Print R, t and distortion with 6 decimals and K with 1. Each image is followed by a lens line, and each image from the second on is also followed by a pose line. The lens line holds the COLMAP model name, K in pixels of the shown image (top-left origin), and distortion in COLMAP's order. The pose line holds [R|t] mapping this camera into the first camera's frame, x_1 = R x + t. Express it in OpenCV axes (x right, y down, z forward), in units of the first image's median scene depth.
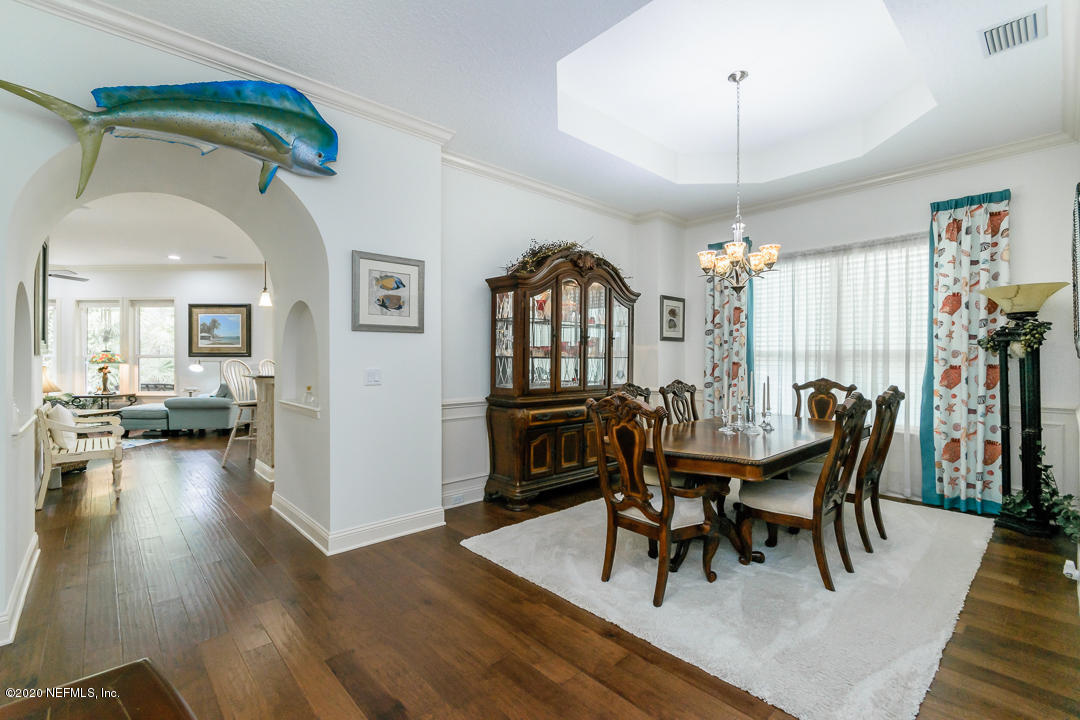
lens RADIAL K [[480.3, 0, 540.0], [0, 480.3, 360.0], [0, 0, 1]] dist [0.001562, 0.000173]
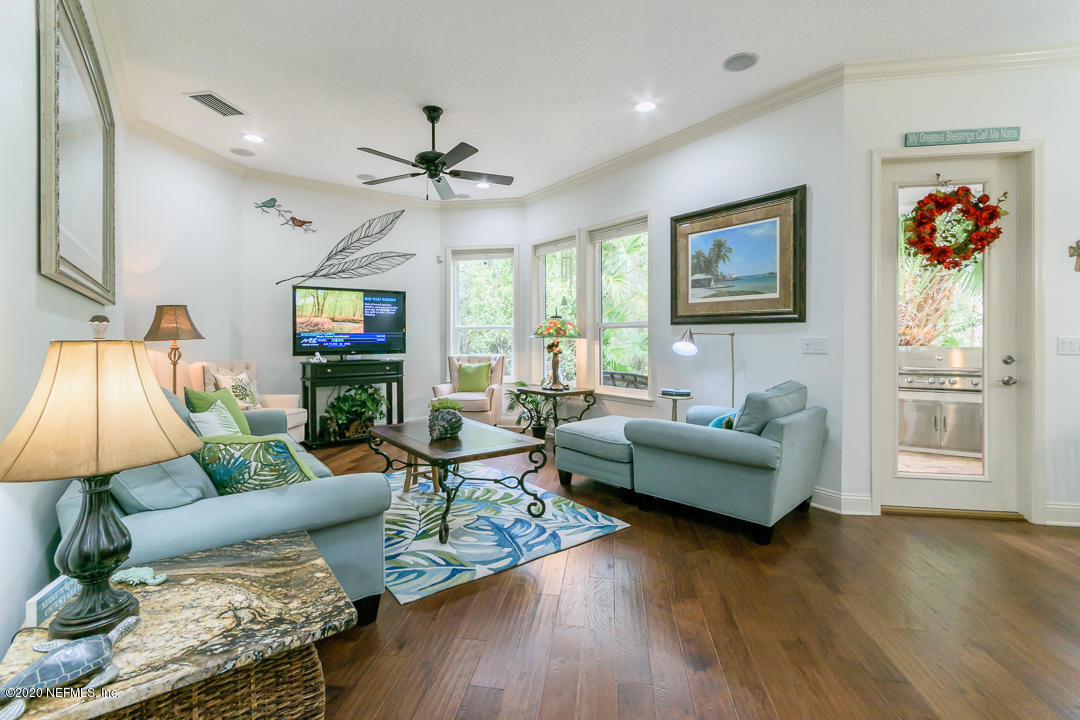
lens RADIAL K [[509.2, 0, 524.3], [0, 509.2, 341.1], [0, 0, 1]] dist [0.000830, -0.000633]
pose [[0.617216, 0.006032, -0.786771, -0.413003], [0.000444, 0.999968, 0.008015, 0.006070], [0.786794, -0.005296, 0.617193, 0.559166]]
